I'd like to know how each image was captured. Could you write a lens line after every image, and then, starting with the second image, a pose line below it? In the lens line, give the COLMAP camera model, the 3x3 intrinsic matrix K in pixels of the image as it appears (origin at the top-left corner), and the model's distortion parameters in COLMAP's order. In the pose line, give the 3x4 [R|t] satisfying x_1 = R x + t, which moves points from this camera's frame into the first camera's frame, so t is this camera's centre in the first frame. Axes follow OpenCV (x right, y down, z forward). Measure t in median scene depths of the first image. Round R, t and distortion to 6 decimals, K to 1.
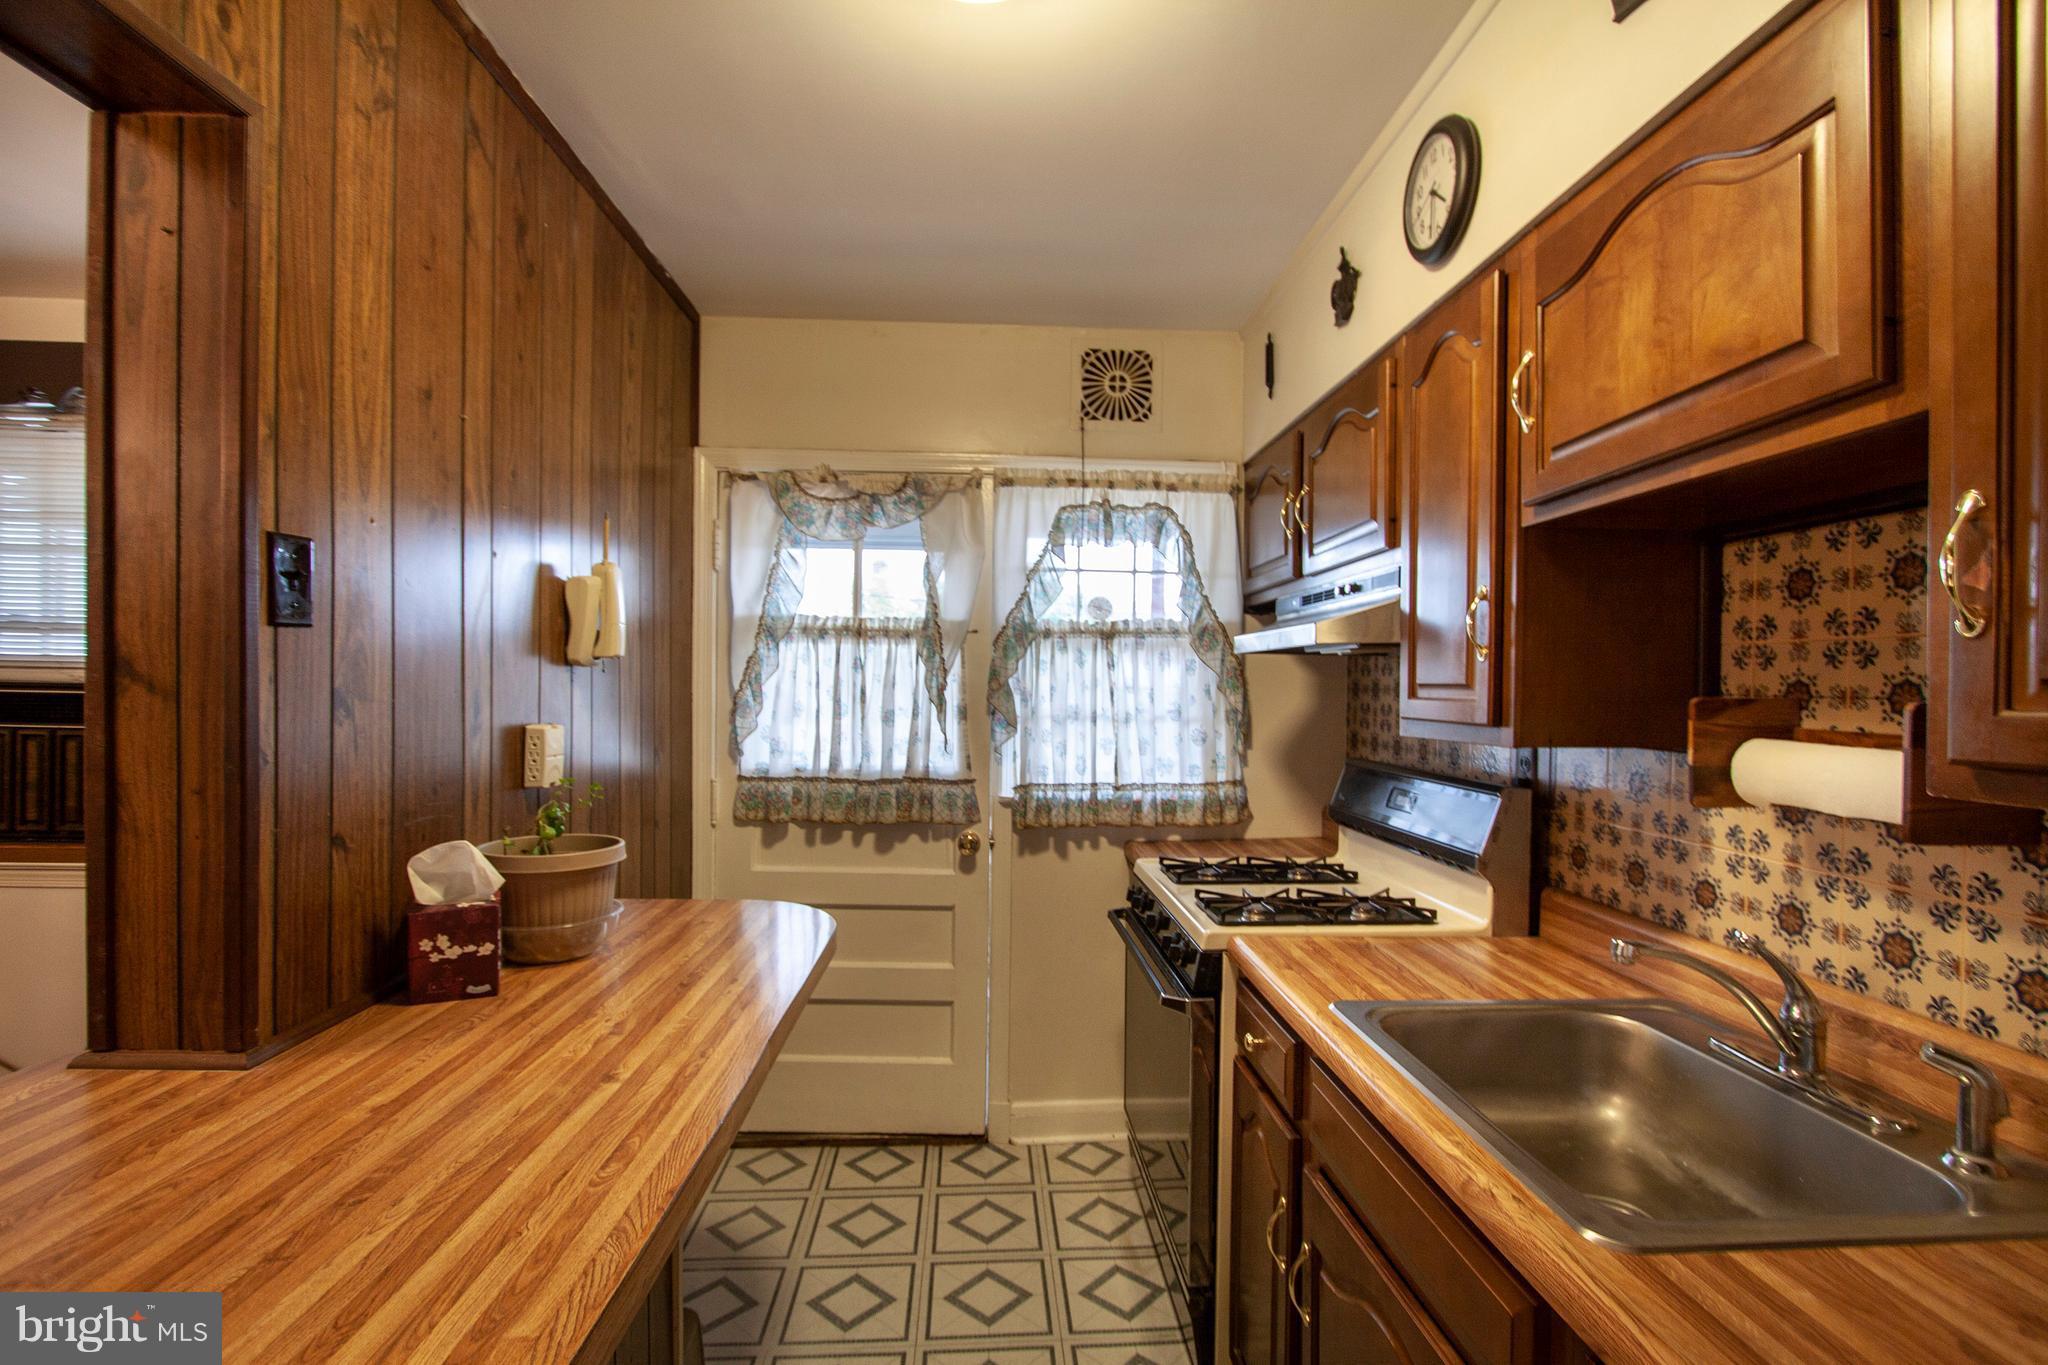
lens RADIAL K [[936.7, 0, 1021.4], [0, 936.7, 683.5], [0, 0, 1]] dist [-0.019677, 0.004351]
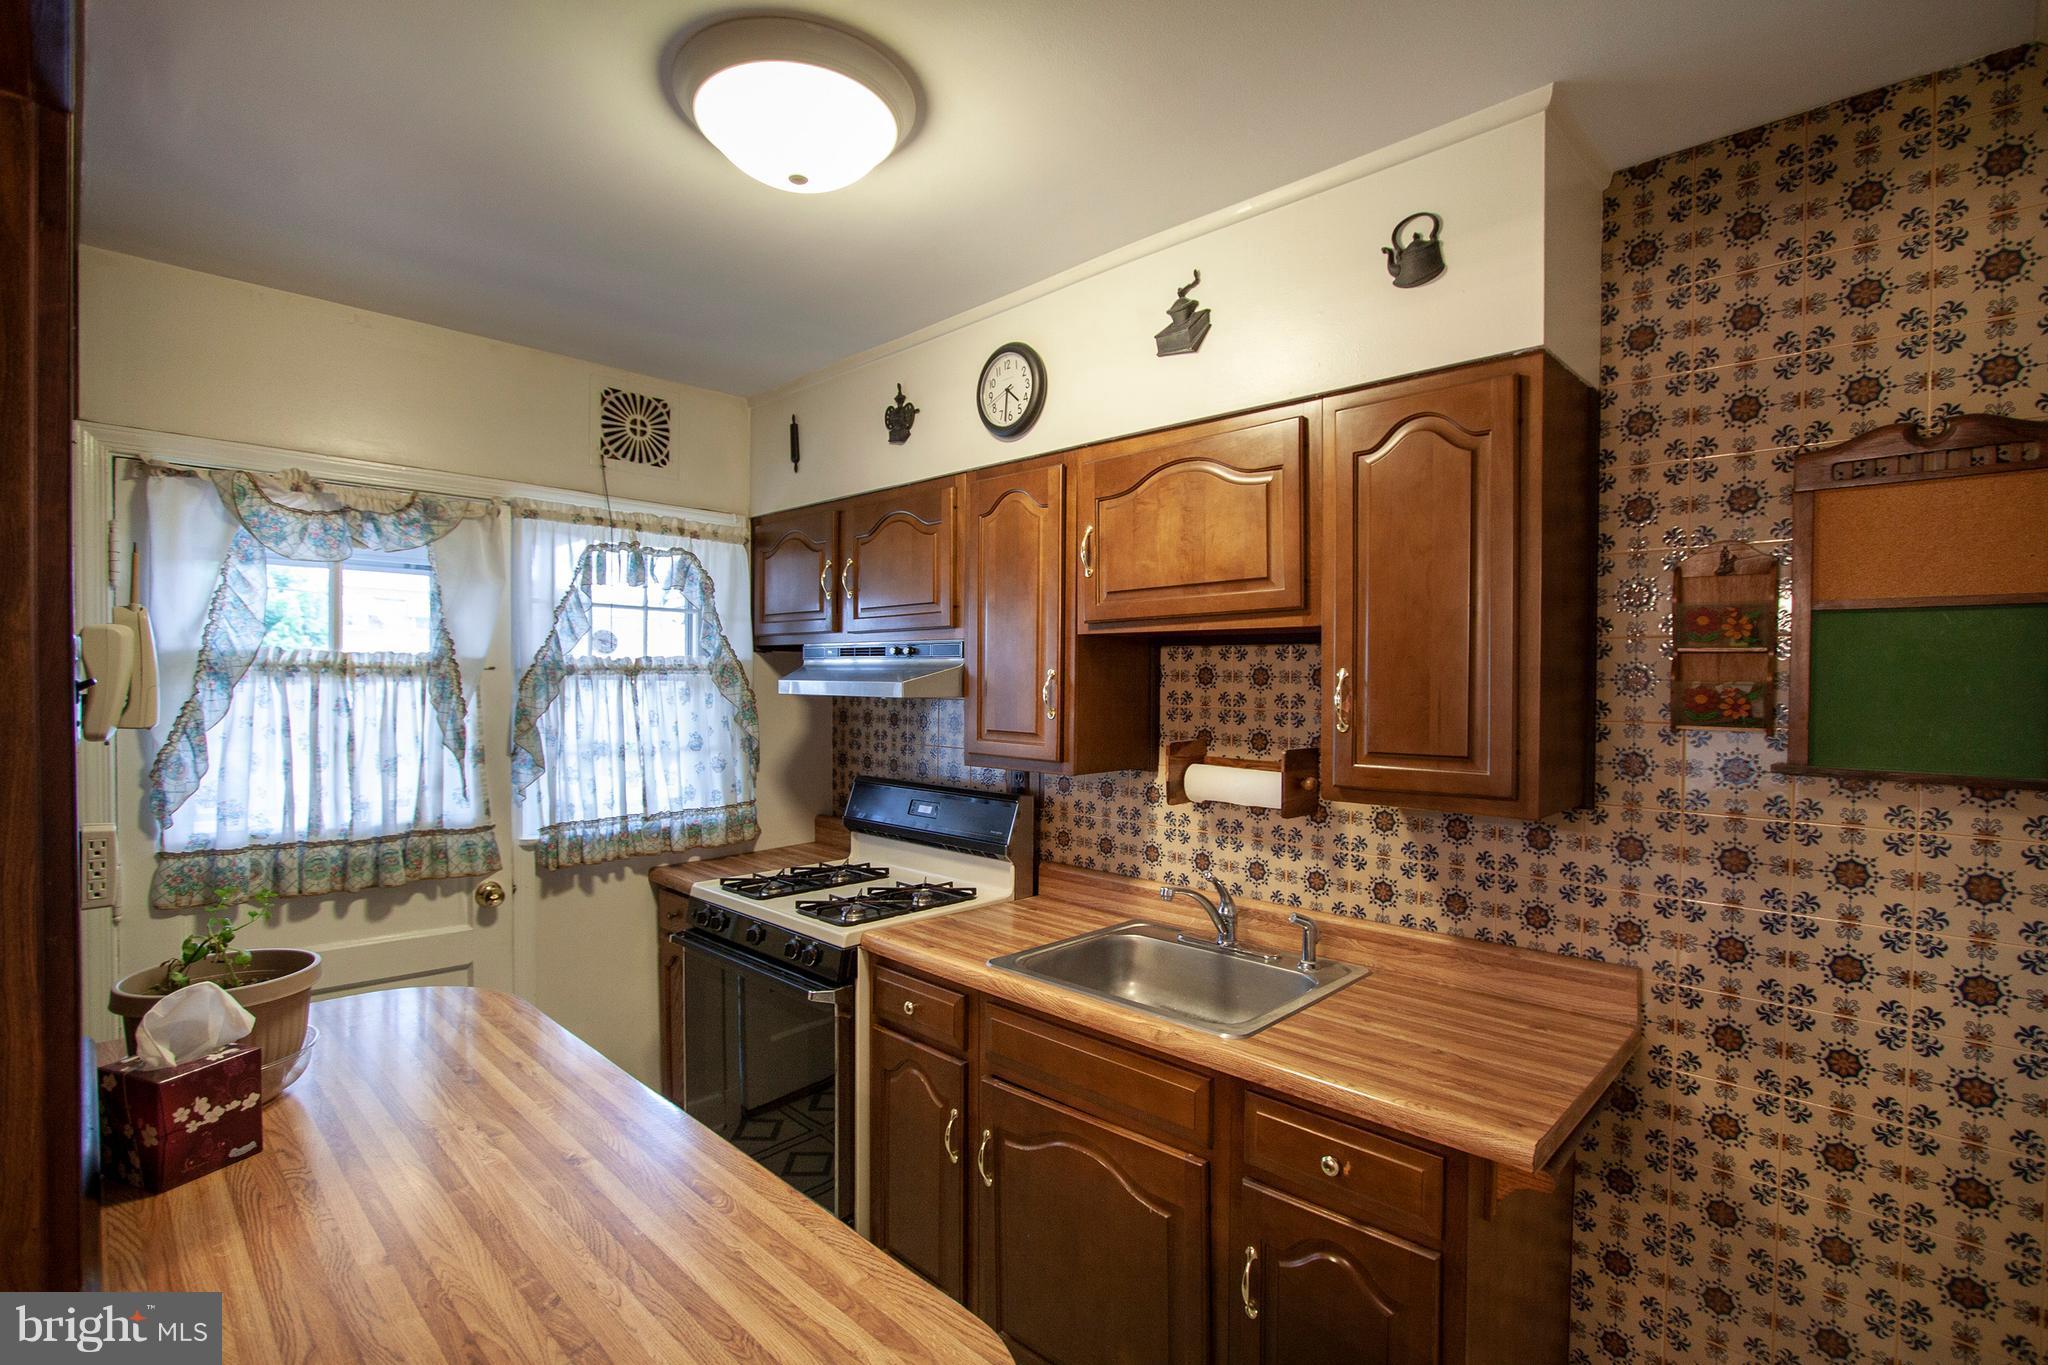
lens RADIAL K [[936.7, 0, 1016.0], [0, 936.7, 681.3], [0, 0, 1]] dist [-0.019677, 0.004351]
pose [[0.743828, -0.007752, 0.668326, -0.307265], [0.002294, 0.999956, 0.009045, -0.053722], [-0.668367, -0.005194, 0.743814, -0.052334]]
